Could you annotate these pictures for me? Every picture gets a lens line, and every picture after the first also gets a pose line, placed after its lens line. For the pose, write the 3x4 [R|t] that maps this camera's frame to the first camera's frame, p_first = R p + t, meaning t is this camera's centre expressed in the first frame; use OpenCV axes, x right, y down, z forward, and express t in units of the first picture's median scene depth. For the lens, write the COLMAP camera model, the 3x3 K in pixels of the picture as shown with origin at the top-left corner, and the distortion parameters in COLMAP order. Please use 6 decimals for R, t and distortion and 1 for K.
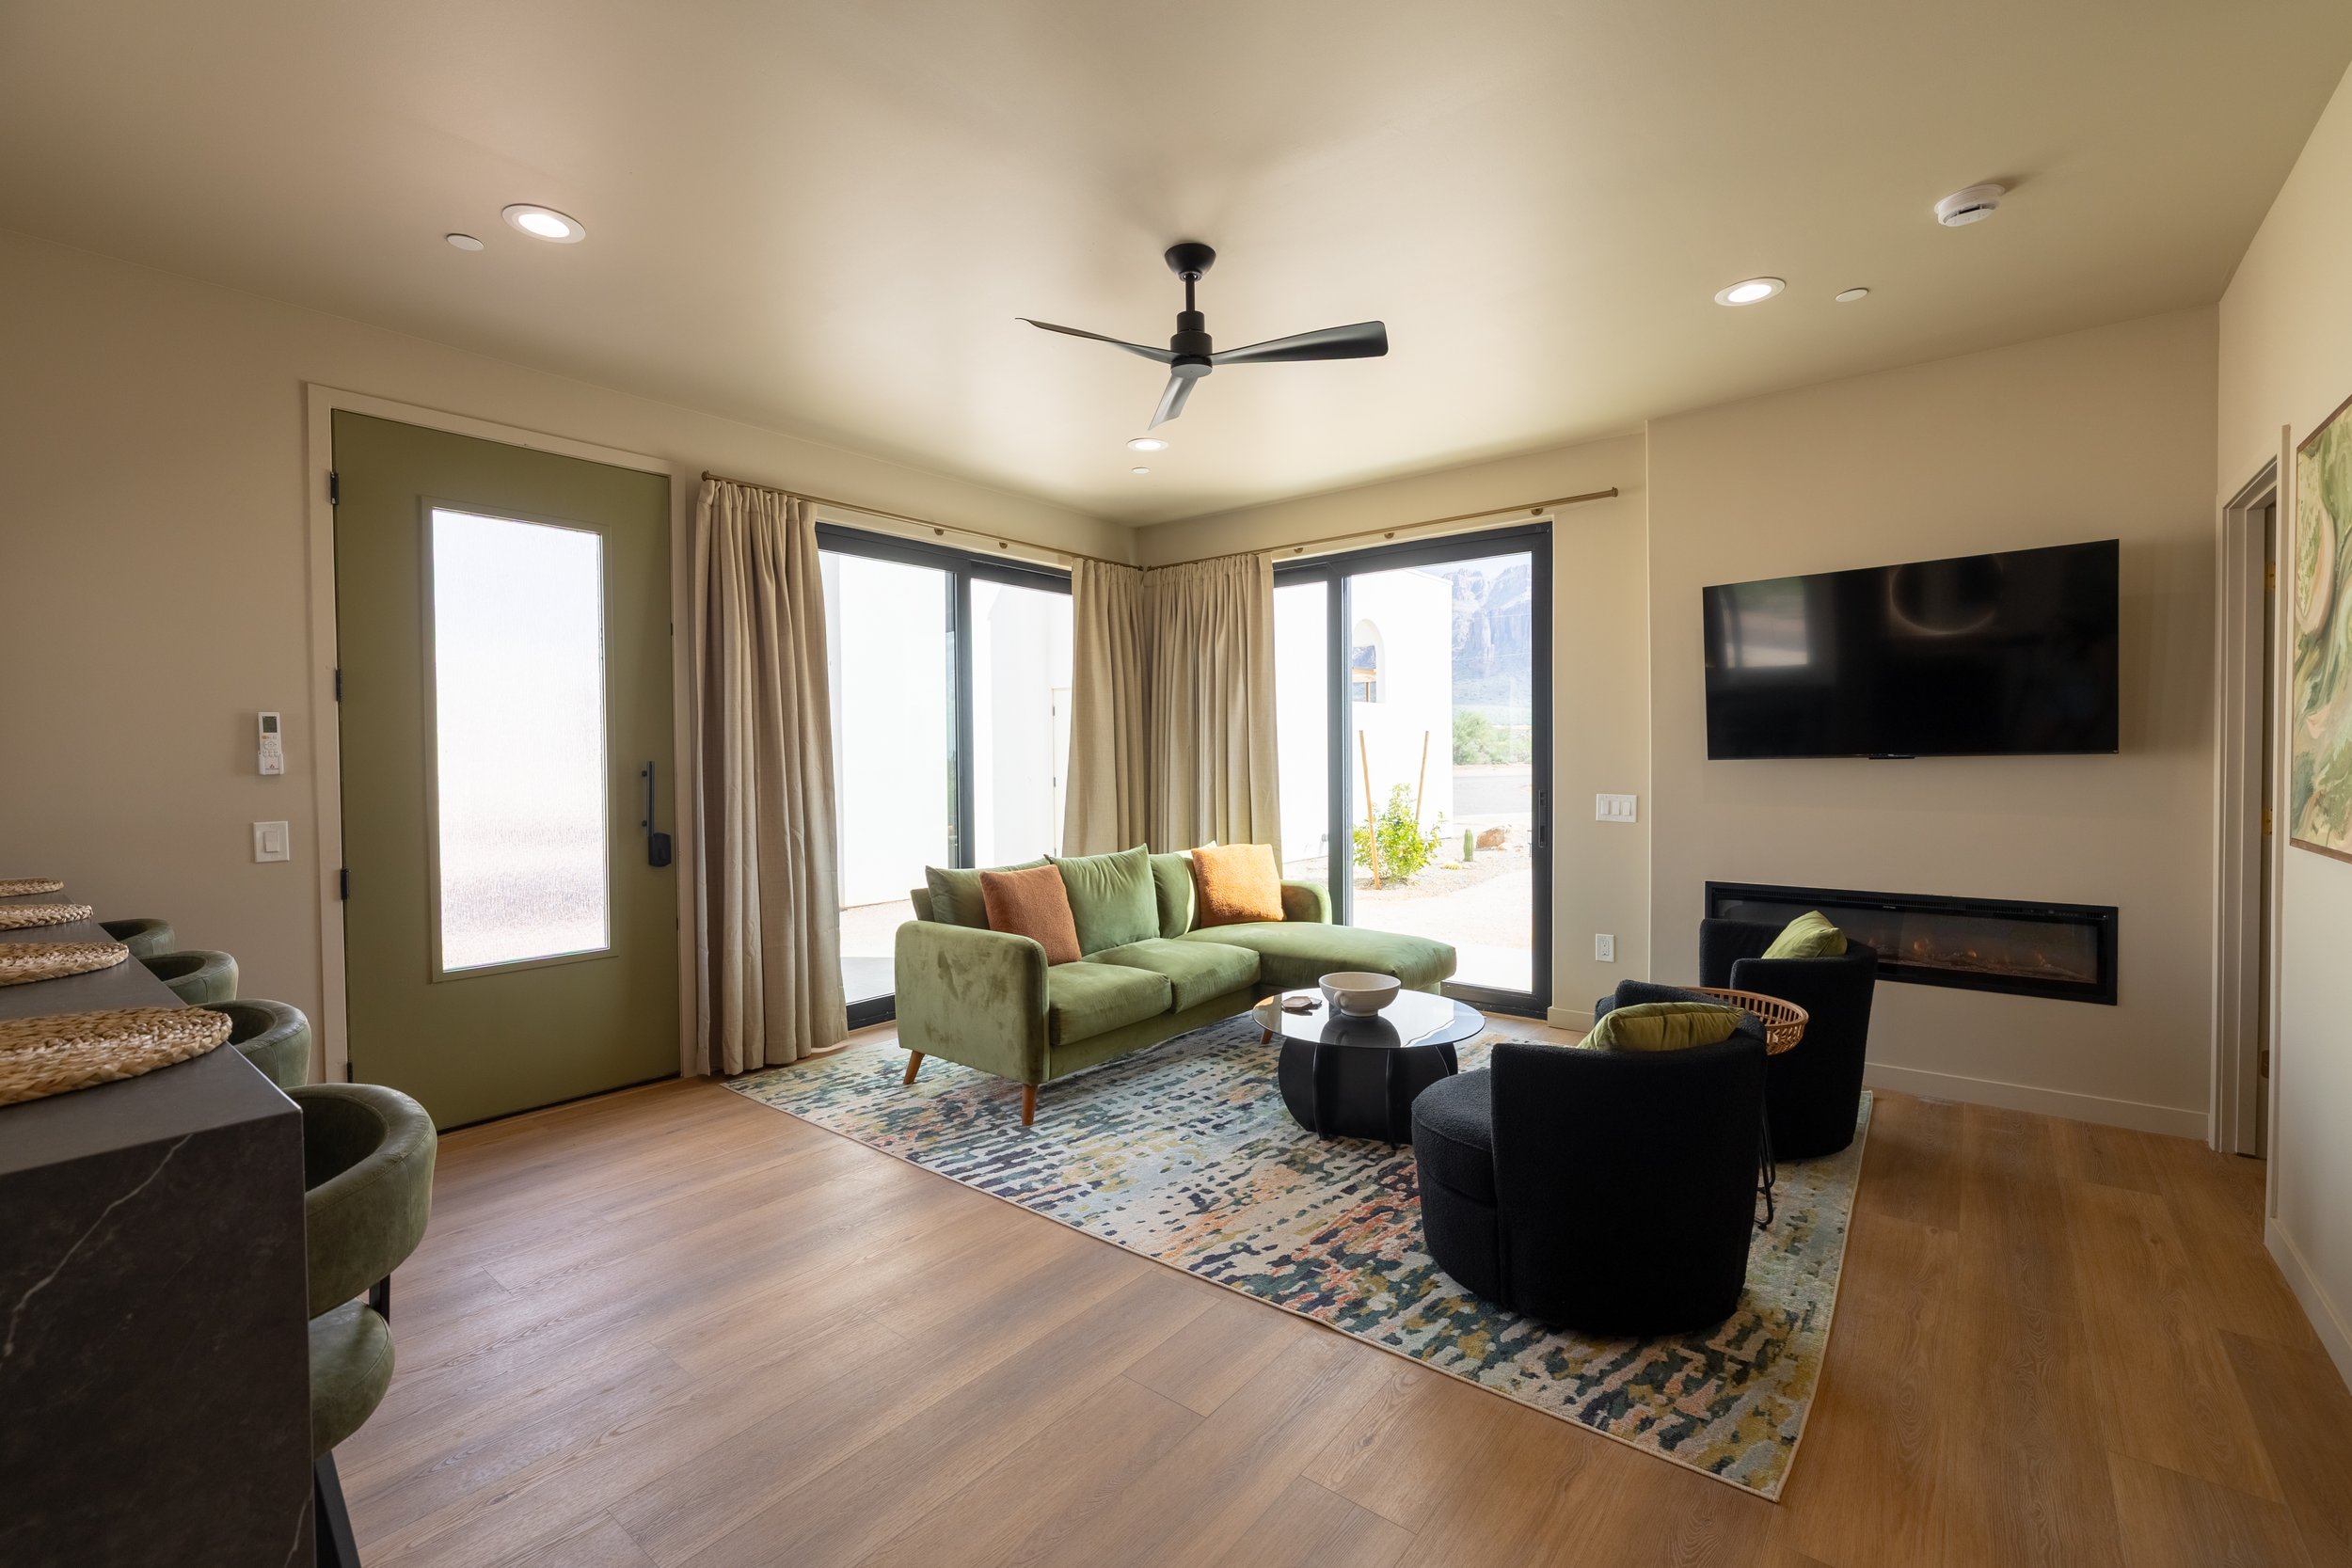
lens RADIAL K [[1001.4, 0, 1170.4], [0, 1001.4, 778.9], [0, 0, 1]] dist [-0.000169, 0.000248]
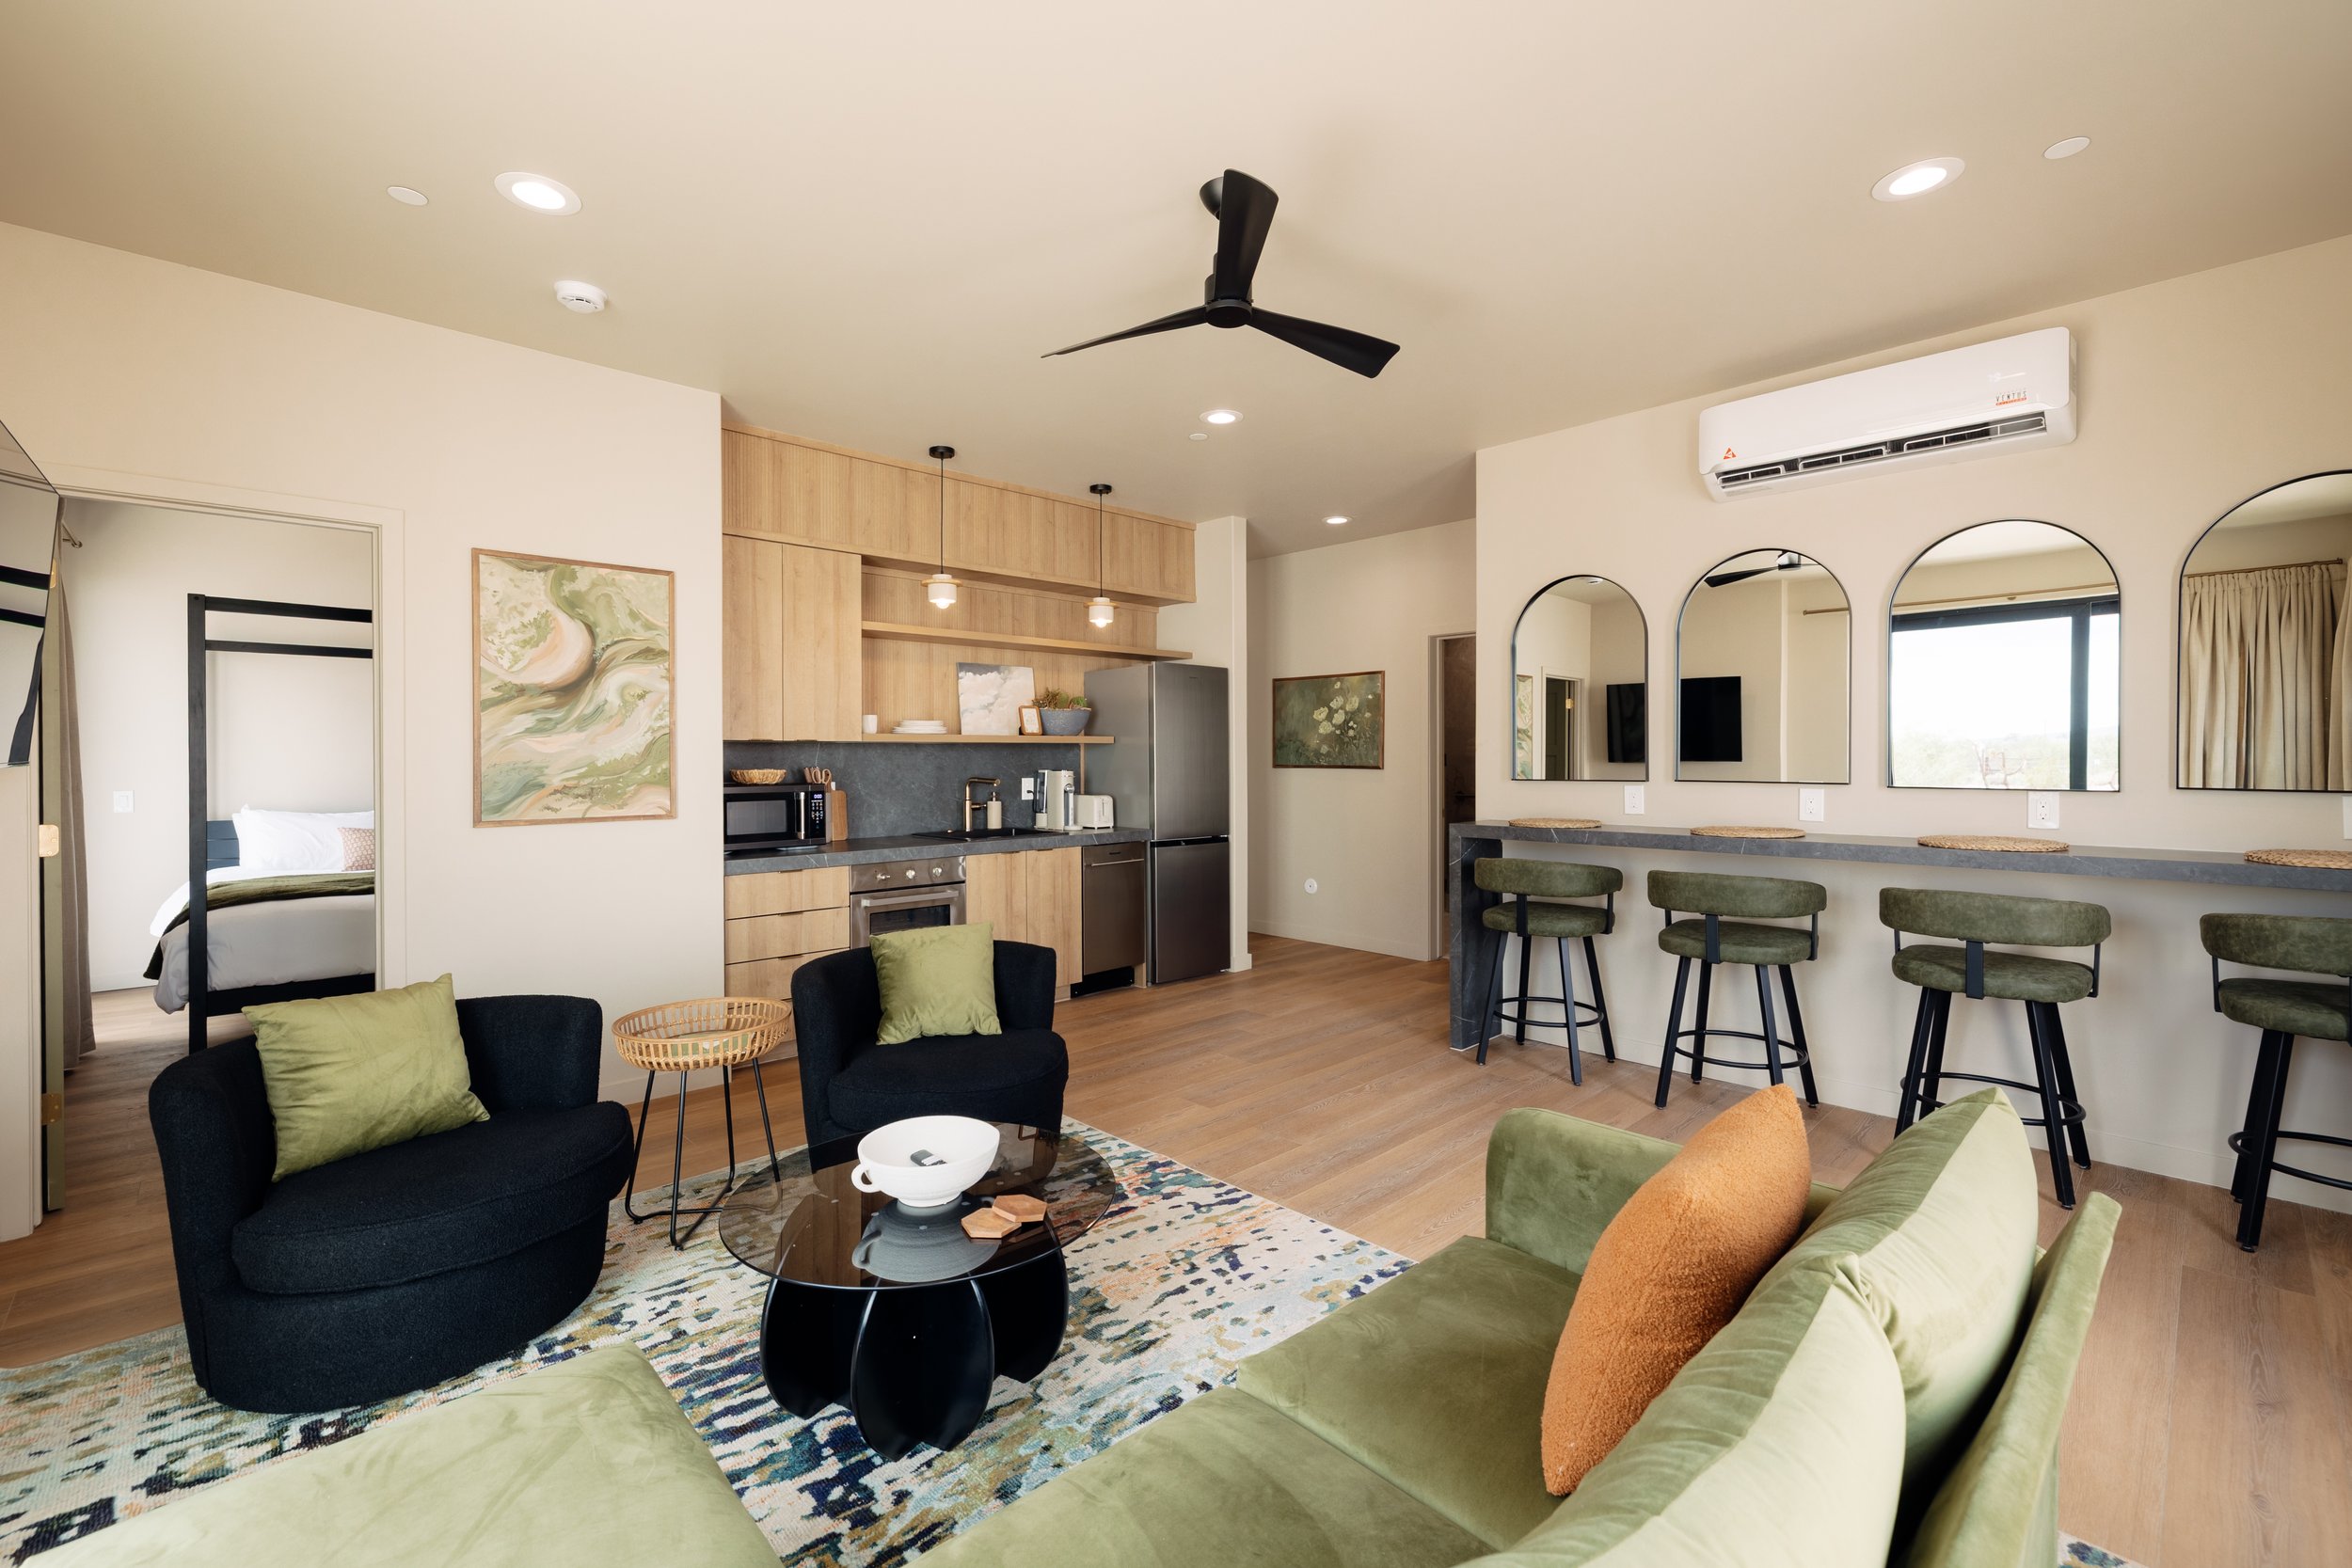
lens RADIAL K [[1001.4, 0, 1170.4], [0, 1001.4, 778.9], [0, 0, 1]] dist [-0.000169, 0.000248]
pose [[-0.991968, 0.009020, 0.126166, -0.032110], [0.014587, 0.998957, 0.043272, -0.039815], [-0.125645, 0.044764, -0.991065, 1.826412]]
